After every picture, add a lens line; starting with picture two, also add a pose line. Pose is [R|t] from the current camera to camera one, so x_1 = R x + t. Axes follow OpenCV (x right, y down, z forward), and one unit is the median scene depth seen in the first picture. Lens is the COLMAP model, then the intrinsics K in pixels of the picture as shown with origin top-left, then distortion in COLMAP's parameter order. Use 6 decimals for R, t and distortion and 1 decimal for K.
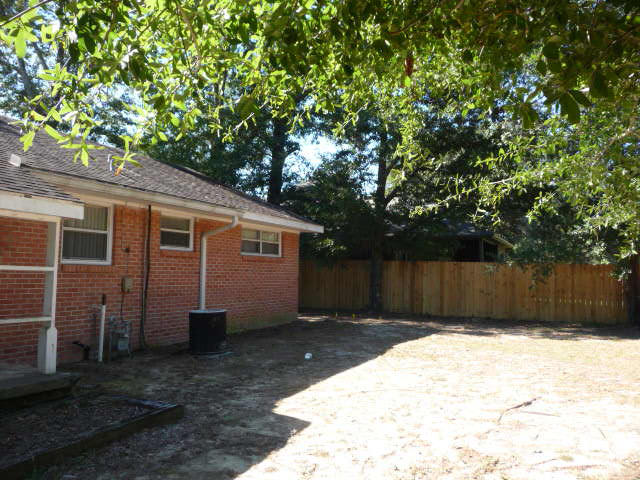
lens RADIAL K [[538.7, 0, 320.0], [0, 538.7, 240.0], [0, 0, 1]] dist [-0.004468, 0.002092]
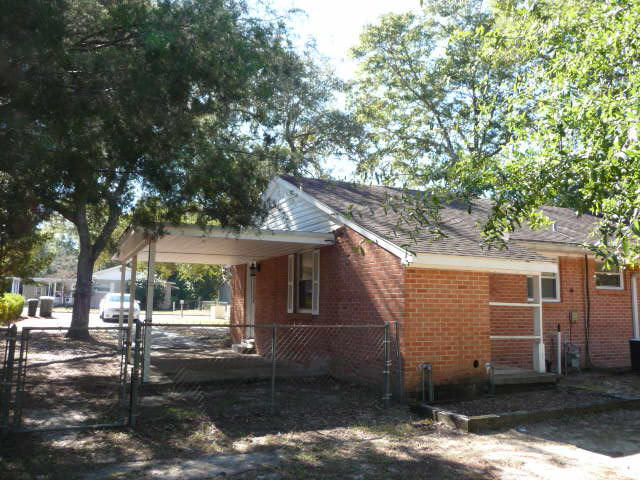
lens RADIAL K [[538.7, 0, 320.0], [0, 538.7, 240.0], [0, 0, 1]] dist [-0.004468, 0.002092]
pose [[0.765704, -0.083393, -0.637764, 0.020633], [0.039716, 0.995797, -0.082525, -0.021216], [0.641966, 0.037860, 0.765798, -0.426871]]
